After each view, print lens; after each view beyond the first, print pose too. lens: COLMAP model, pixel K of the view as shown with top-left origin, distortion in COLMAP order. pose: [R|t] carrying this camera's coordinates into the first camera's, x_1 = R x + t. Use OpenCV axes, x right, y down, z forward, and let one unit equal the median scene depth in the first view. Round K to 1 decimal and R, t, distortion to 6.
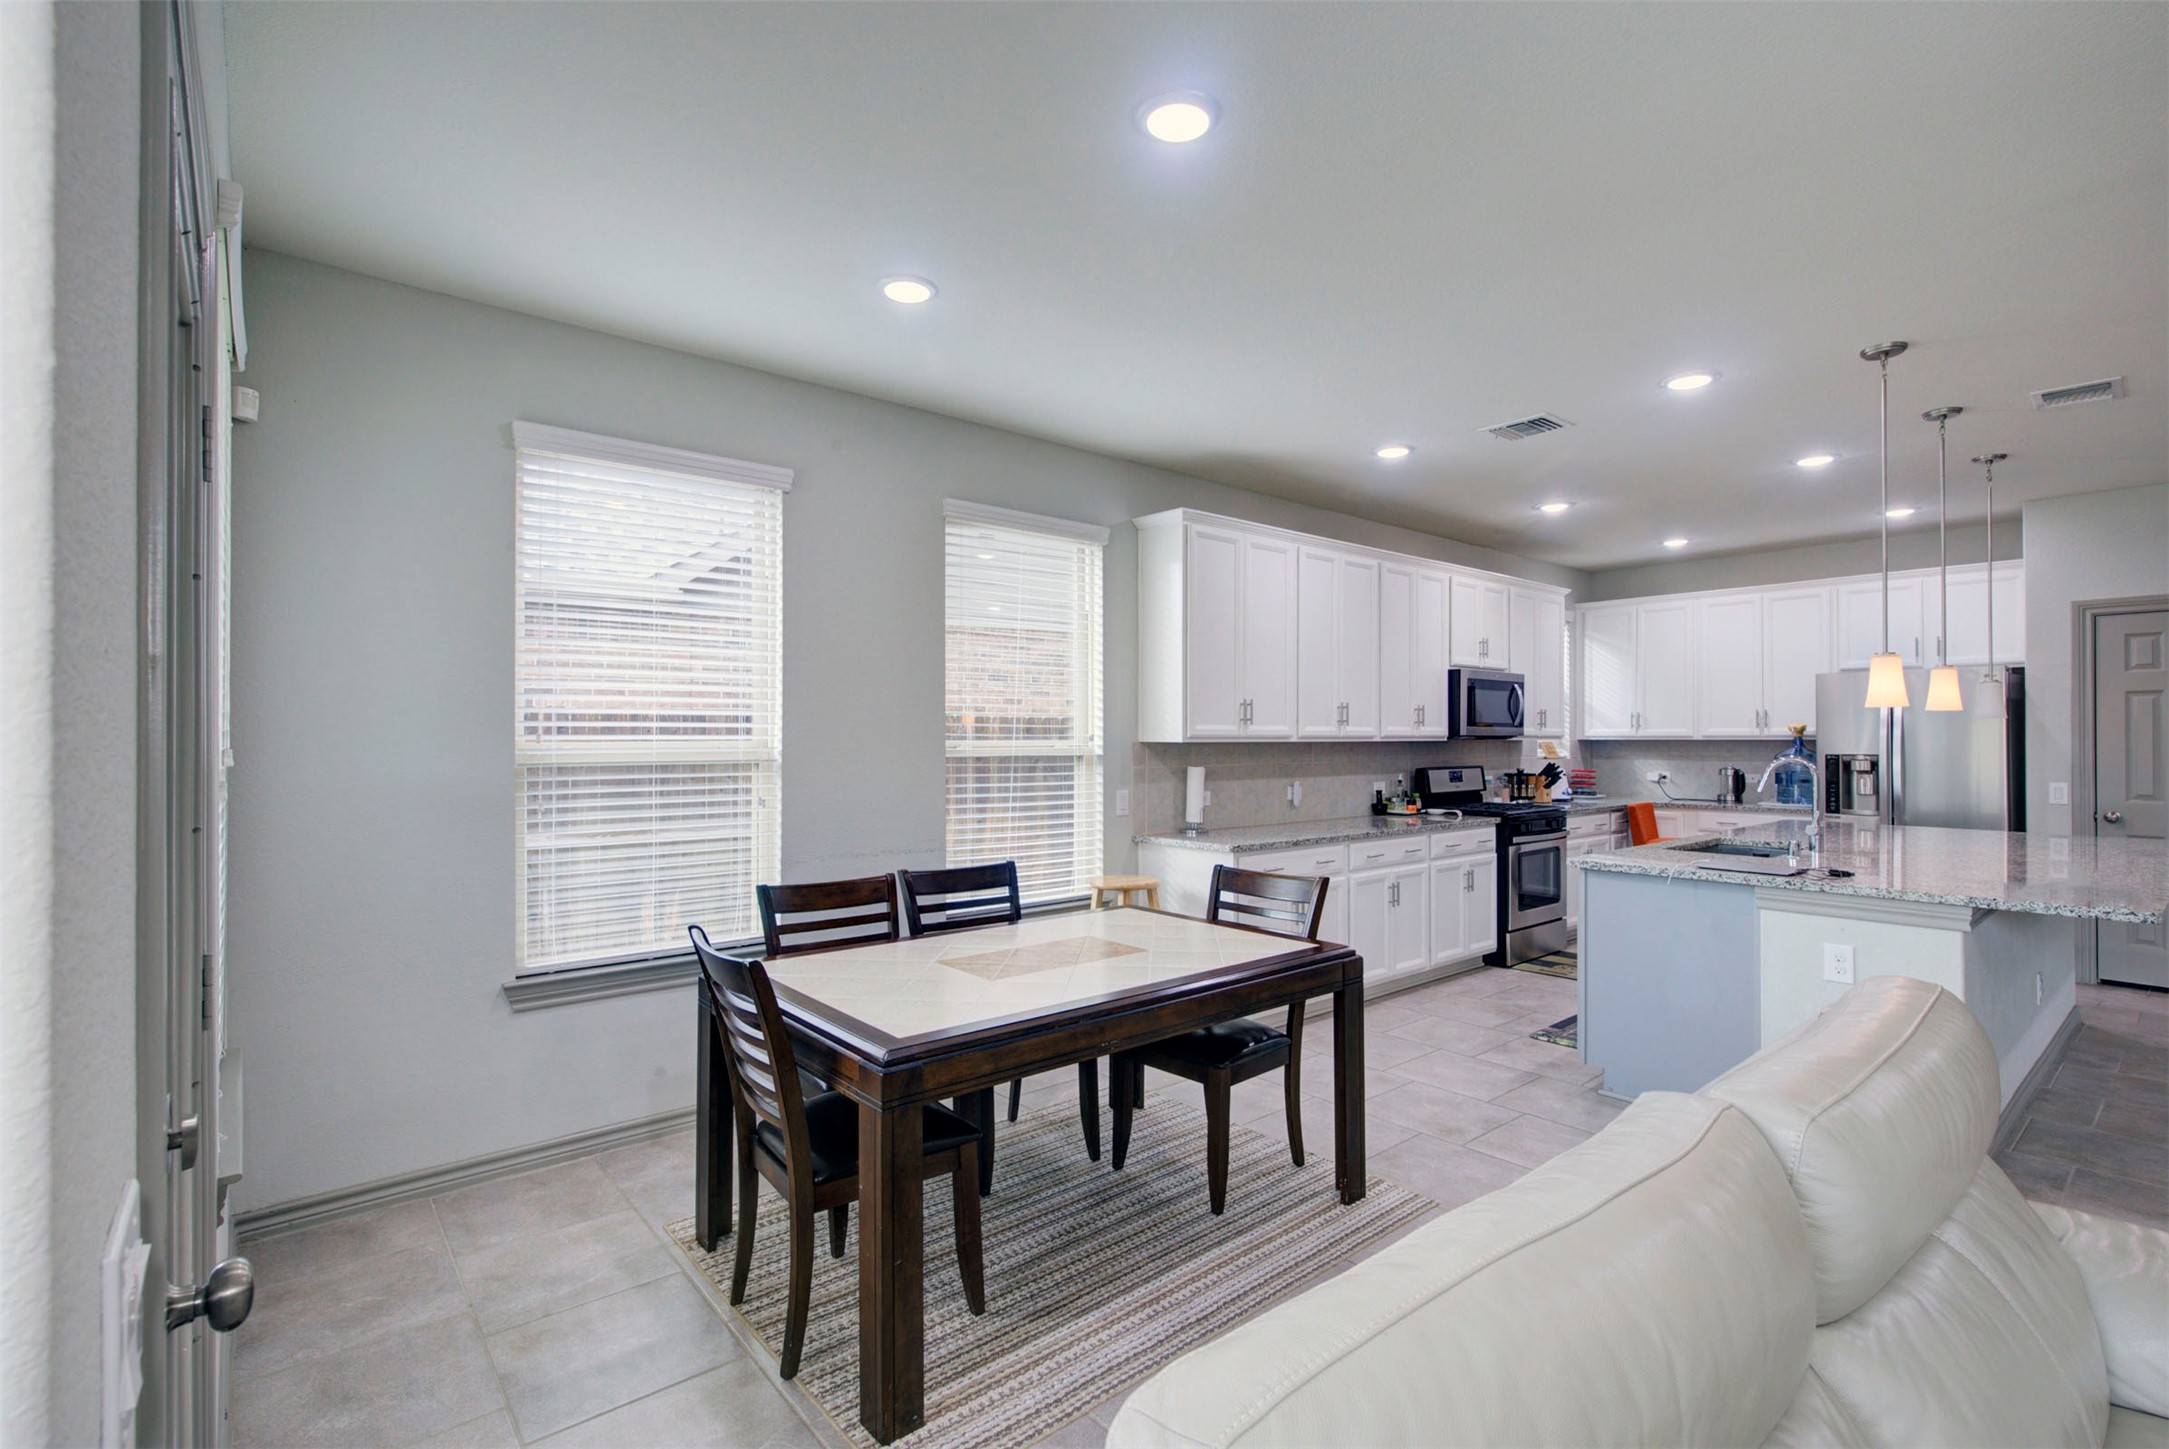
lens RADIAL K [[1006.3, 0, 1084.5], [0, 1006.3, 724.5], [0, 0, 1]] dist [-0.000983, 0.000005]
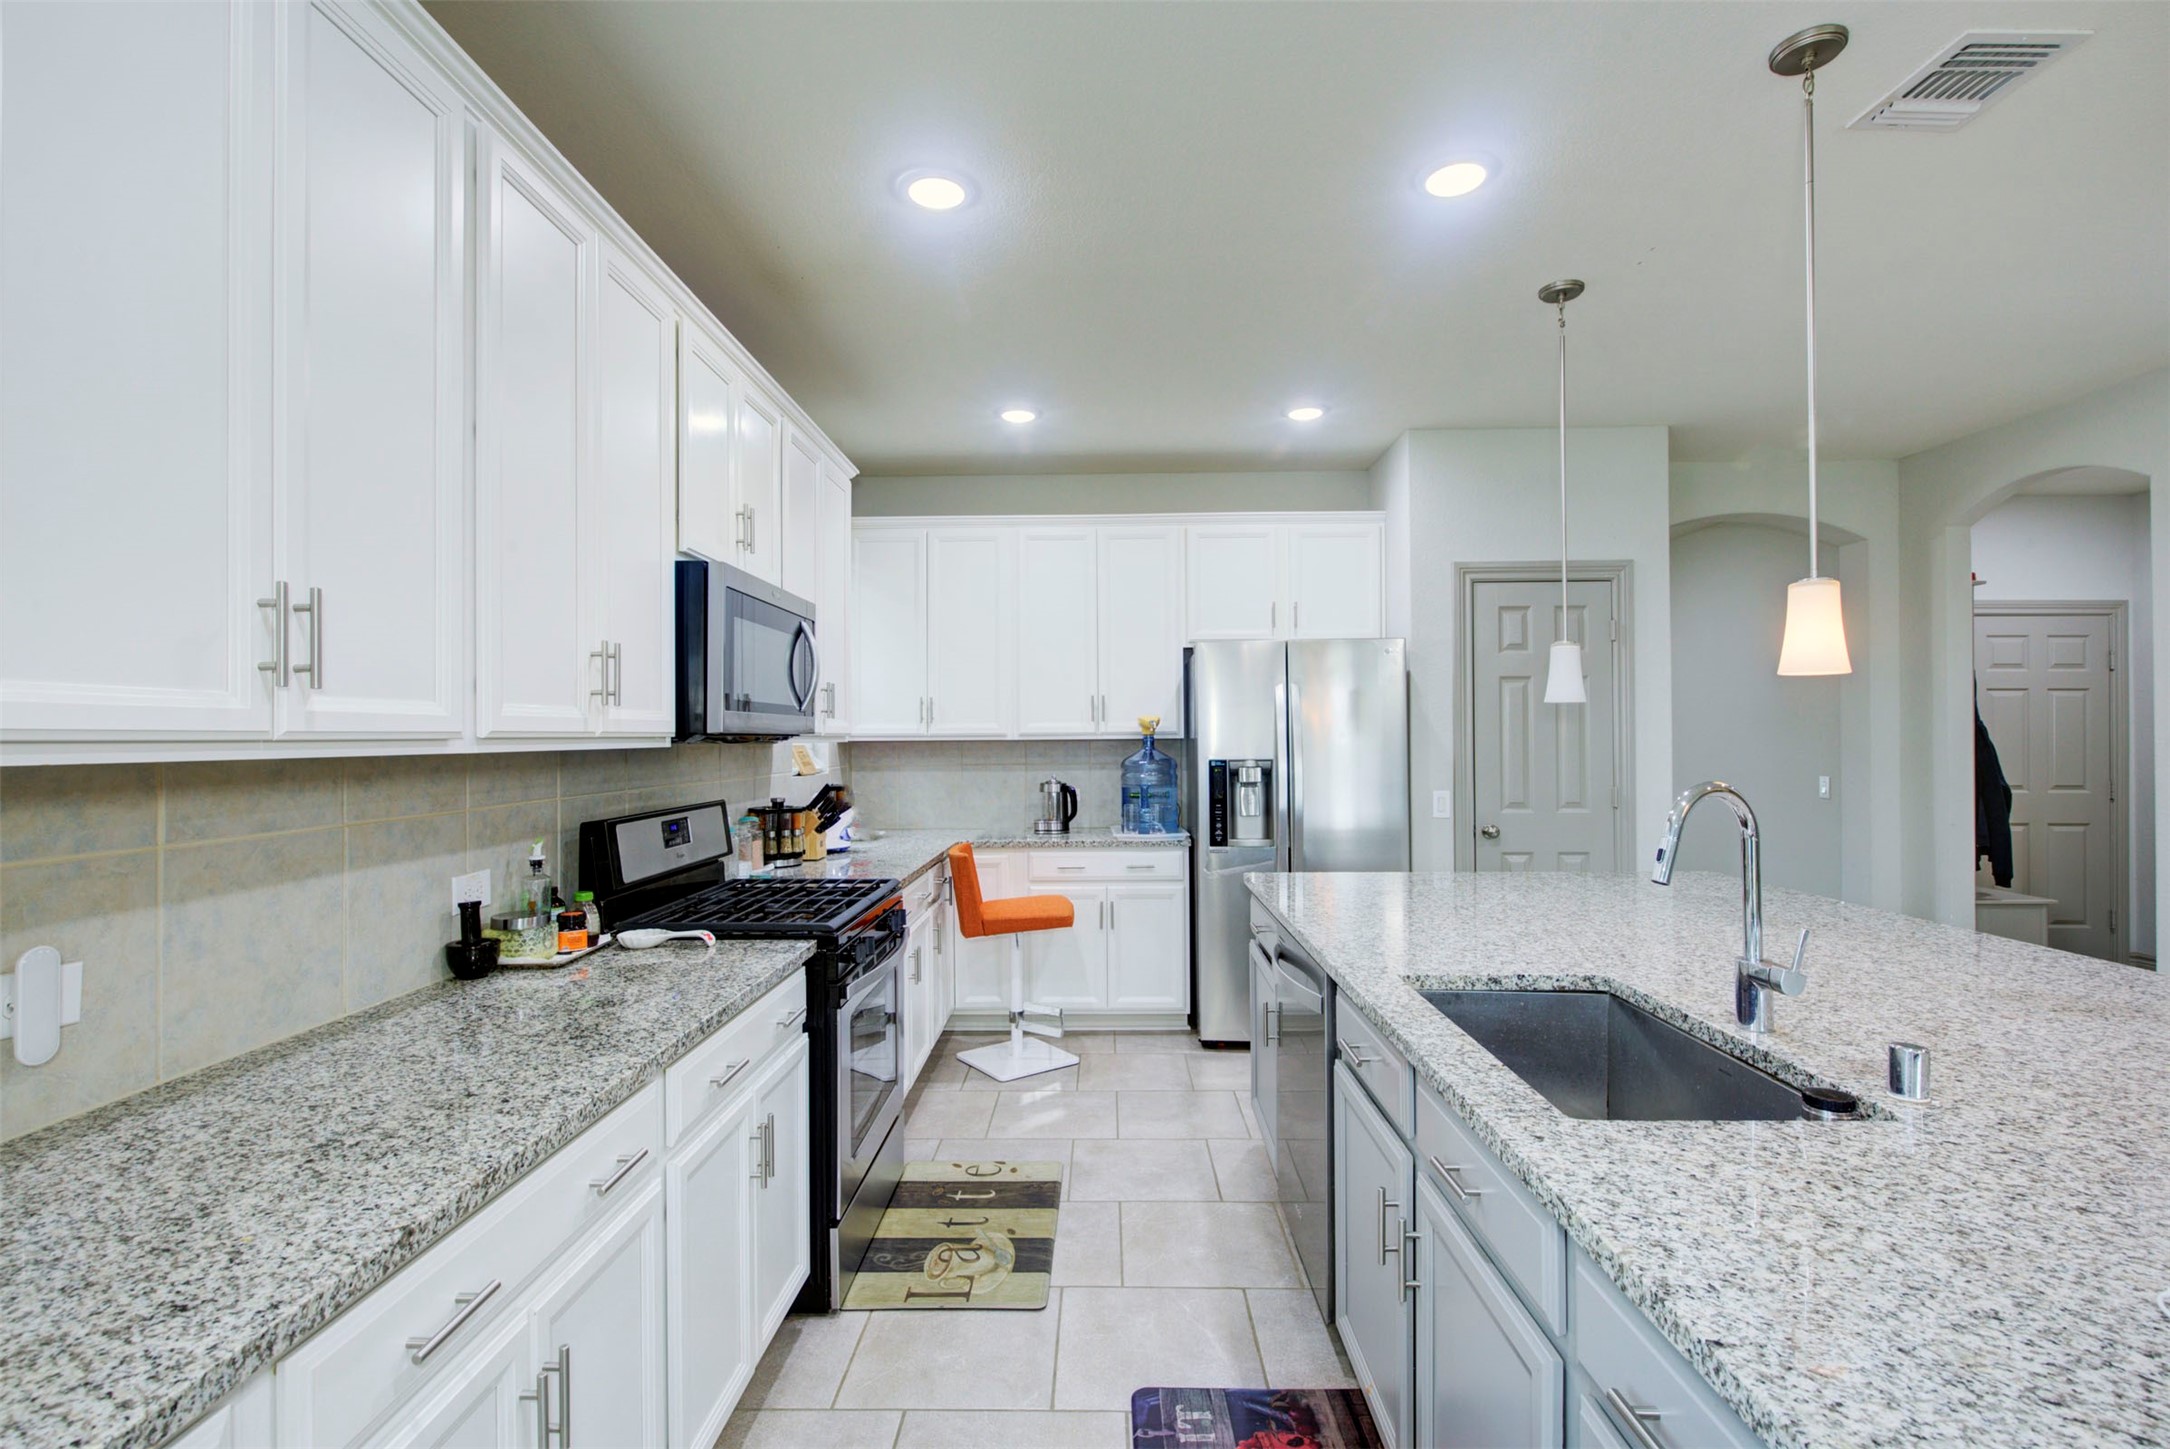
lens RADIAL K [[1006.7, 0, 1085.0], [0, 1006.7, 724.5], [0, 0, 1]] dist [-0.000983, 0.000005]
pose [[0.673243, 0.003592, 0.739412, 0.181745], [-0.002278, 0.999994, -0.002784, 0.008095], [-0.739417, 0.000190, 0.673247, 0.620125]]
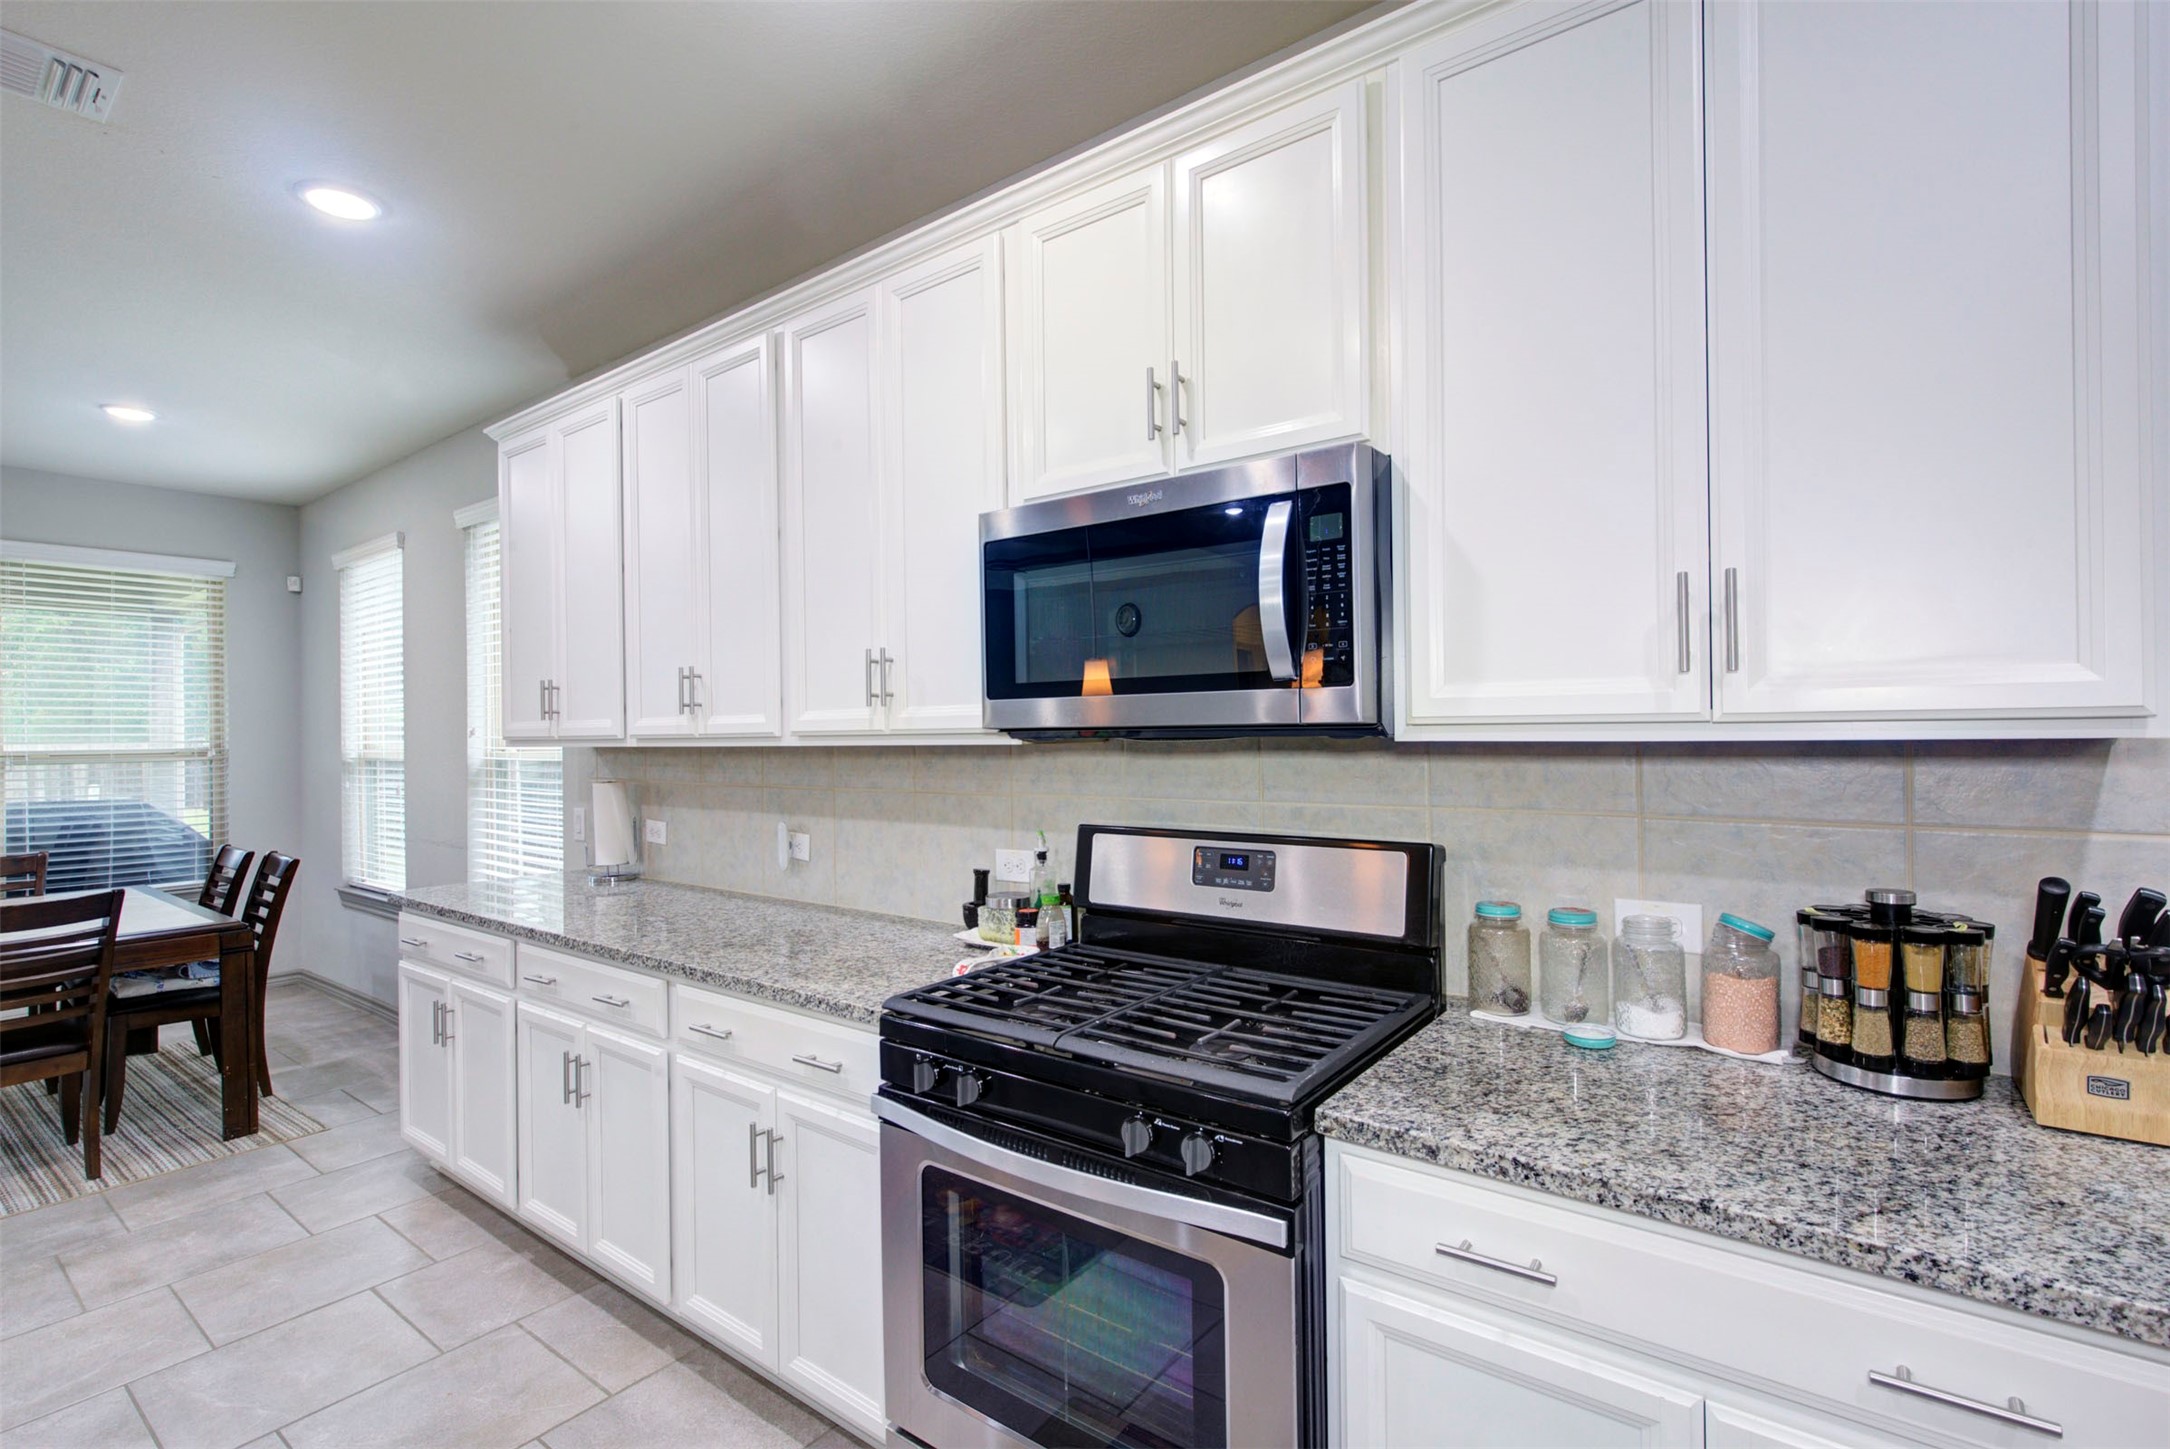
lens RADIAL K [[983.6, 0, 1085.0], [0, 983.6, 724.5], [0, 0, 1]] dist [-0.000974, -0.000209]
pose [[0.212803, -0.010160, -0.977042, 0.664008], [0.023418, 0.999712, -0.005295, 0.011468], [0.976814, -0.021753, 0.212980, 0.940249]]
